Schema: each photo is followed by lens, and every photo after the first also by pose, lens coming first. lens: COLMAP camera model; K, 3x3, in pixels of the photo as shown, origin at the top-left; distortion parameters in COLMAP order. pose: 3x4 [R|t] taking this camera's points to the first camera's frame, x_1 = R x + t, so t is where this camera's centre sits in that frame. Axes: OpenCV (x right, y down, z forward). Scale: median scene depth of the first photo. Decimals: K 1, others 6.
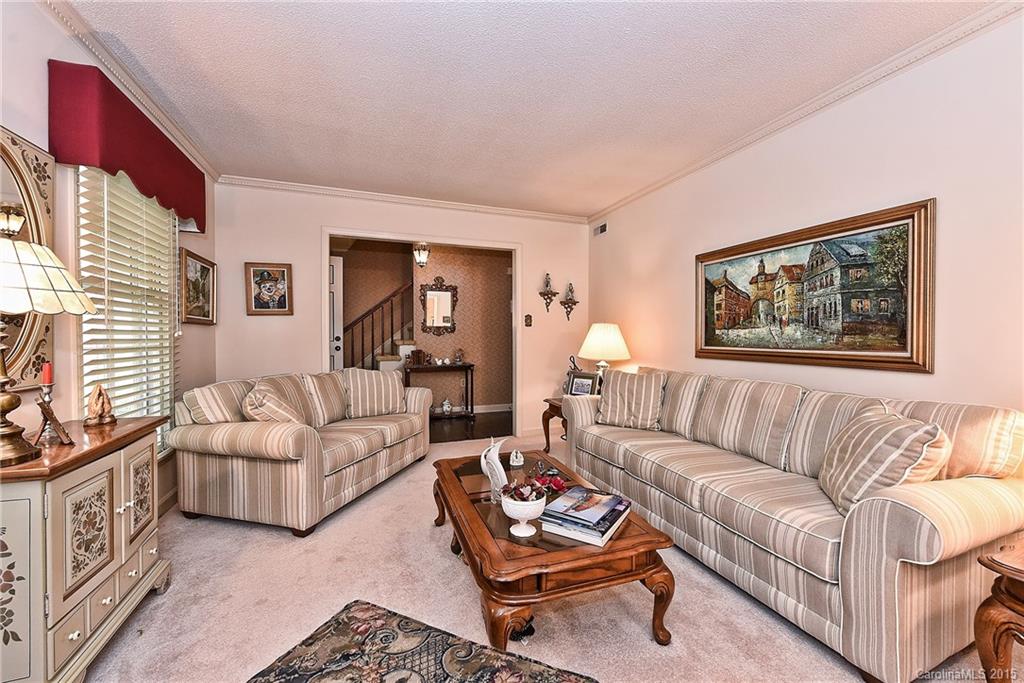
lens RADIAL K [[402.6, 0, 515.3], [0, 402.6, 339.9], [0, 0, 1]] dist [0.000581, -0.000115]
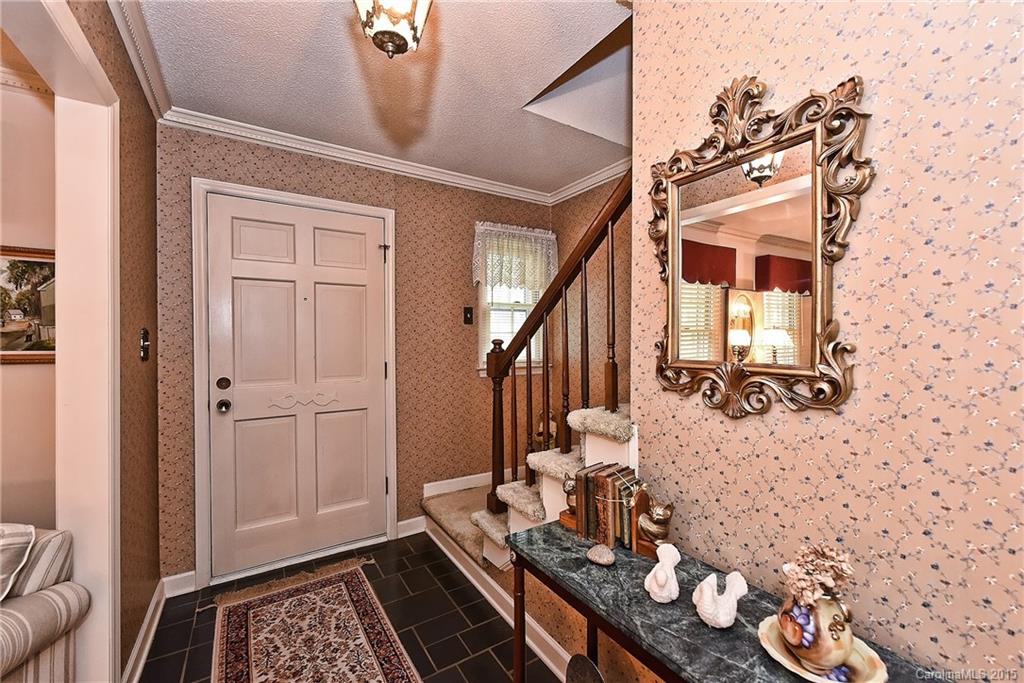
lens RADIAL K [[407.2, 0, 508.1], [0, 407.2, 344.6], [0, 0, 1]] dist [0.000037, 0.000102]
pose [[0.211942, 0.009825, -0.977233, -0.034946], [-0.008130, 0.999933, 0.008290, -0.043432], [0.977248, 0.006188, 0.212008, 0.872647]]
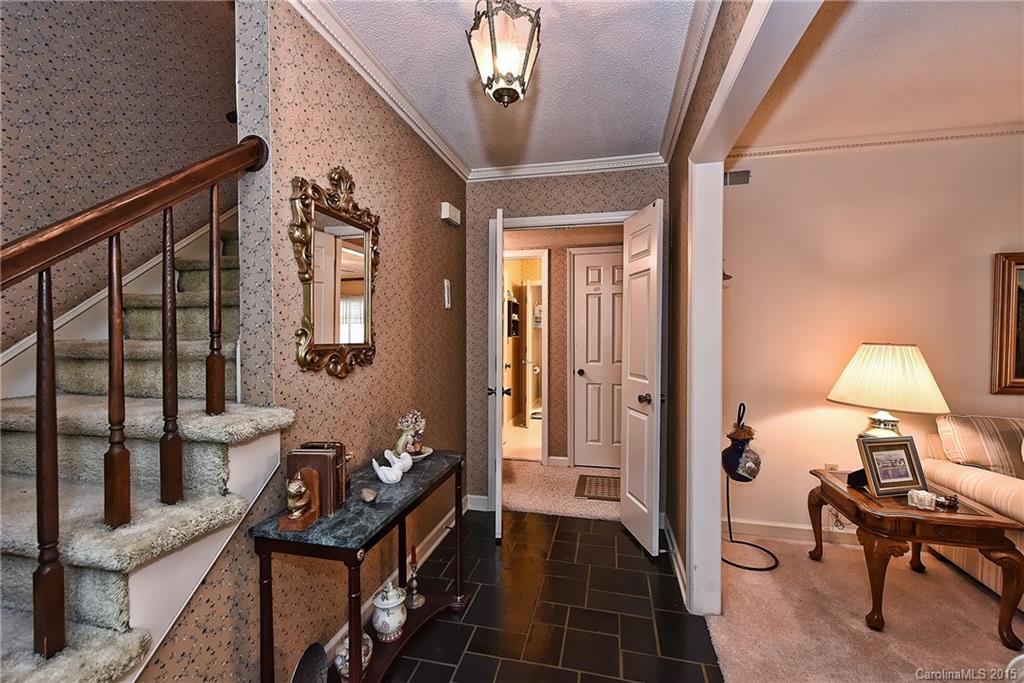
lens RADIAL K [[407.2, 0, 508.1], [0, 407.2, 344.6], [0, 0, 1]] dist [0.000037, 0.000102]
pose [[0.571257, -0.018148, 0.820570, -0.367994], [0.011066, 0.999835, 0.014409, -0.037072], [-0.820696, 0.000849, 0.571364, 0.744027]]
